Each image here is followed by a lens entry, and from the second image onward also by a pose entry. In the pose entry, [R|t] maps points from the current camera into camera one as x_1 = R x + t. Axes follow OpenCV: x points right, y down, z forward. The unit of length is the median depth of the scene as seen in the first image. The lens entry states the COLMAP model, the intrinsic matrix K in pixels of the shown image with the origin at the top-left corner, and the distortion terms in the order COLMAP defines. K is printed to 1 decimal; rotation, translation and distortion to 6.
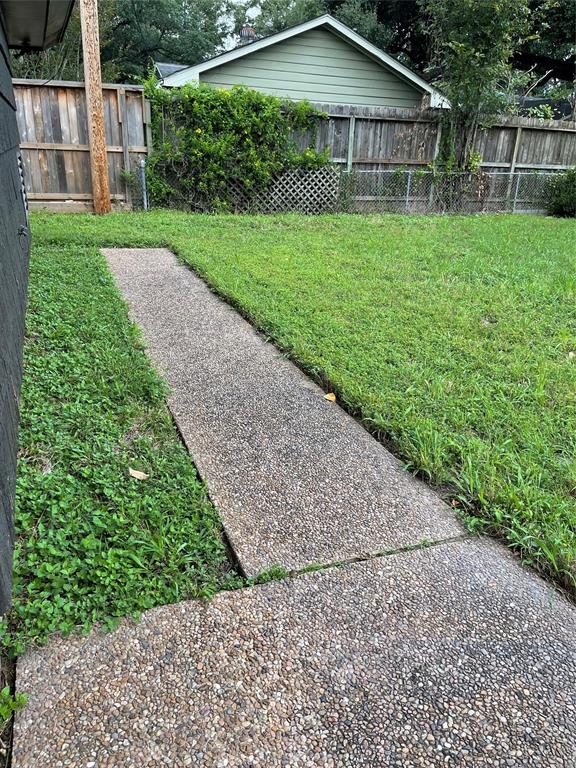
lens RADIAL K [[578.0, 0, 286.8], [0, 578.0, 380.2], [0, 0, 1]] dist [0.058794, -0.075542]
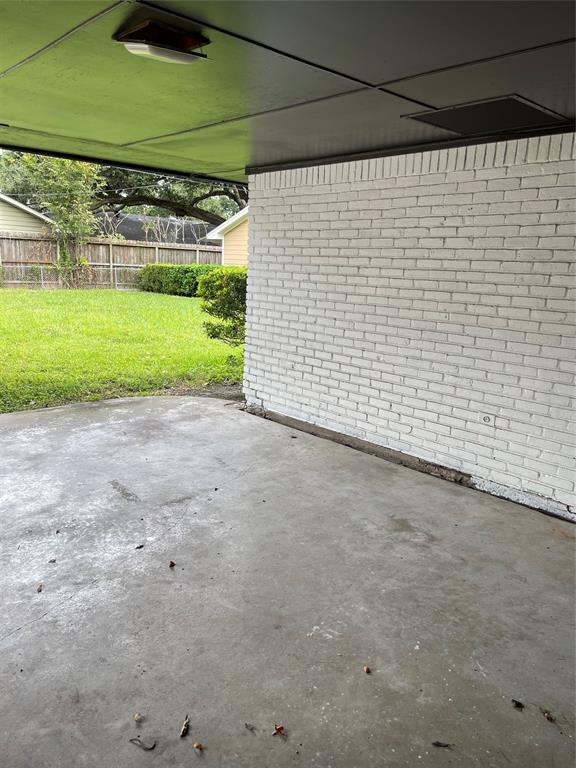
lens RADIAL K [[578.0, 0, 285.7], [0, 578.0, 383.4], [0, 0, 1]] dist [0.058794, -0.075542]
pose [[0.933710, -0.076120, 0.349846, 0.253299], [0.132140, 0.981418, -0.139133, 0.317794], [-0.332754, 0.176138, 0.926418, -0.784888]]
